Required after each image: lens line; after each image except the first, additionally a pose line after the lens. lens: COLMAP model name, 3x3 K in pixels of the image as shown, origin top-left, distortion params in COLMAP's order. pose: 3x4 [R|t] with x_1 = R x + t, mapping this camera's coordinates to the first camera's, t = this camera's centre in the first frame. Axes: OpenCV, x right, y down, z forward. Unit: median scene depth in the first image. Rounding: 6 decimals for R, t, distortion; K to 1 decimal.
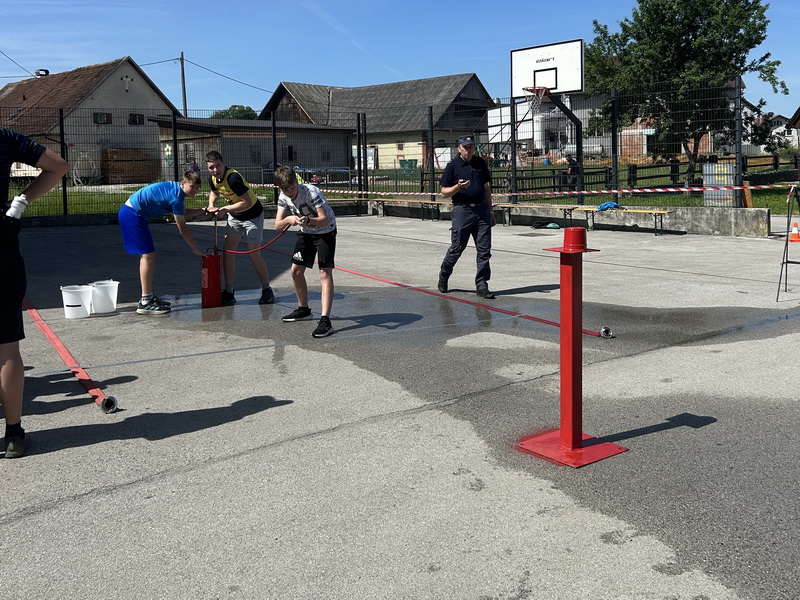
lens RADIAL K [[807.6, 0, 430.8], [0, 807.6, 216.9], [0, 0, 1]] dist [0.042291, -0.008391]
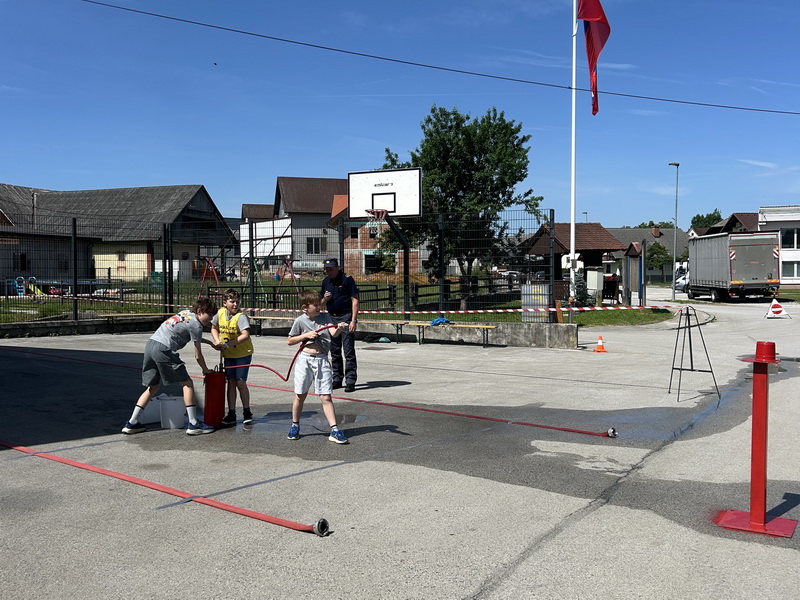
lens RADIAL K [[803.0, 0, 400.0], [0, 803.0, 300.0], [0, 0, 1]] dist [0.136617, -0.314748]
pose [[0.923780, 0.010029, 0.382792, -0.192989], [0.004608, 0.999293, -0.037300, -0.001802], [-0.382896, 0.036221, 0.923081, 0.015378]]
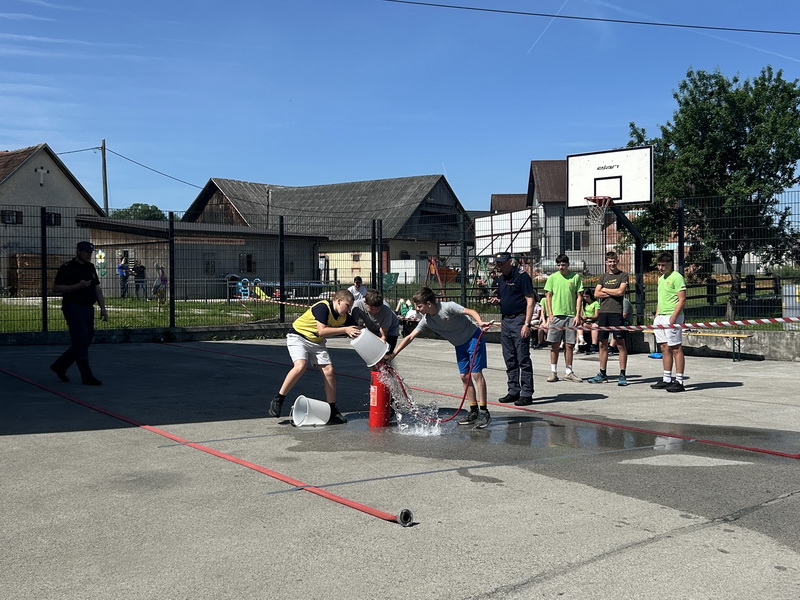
lens RADIAL K [[975.8, 0, 419.8], [0, 975.8, 297.0], [0, 0, 1]] dist [0.138992, -0.444042]
pose [[0.994866, 0.015307, 0.100041, -0.141152], [-0.010566, 0.998804, -0.047747, 0.005526], [-0.100653, 0.046445, 0.993837, -0.055082]]
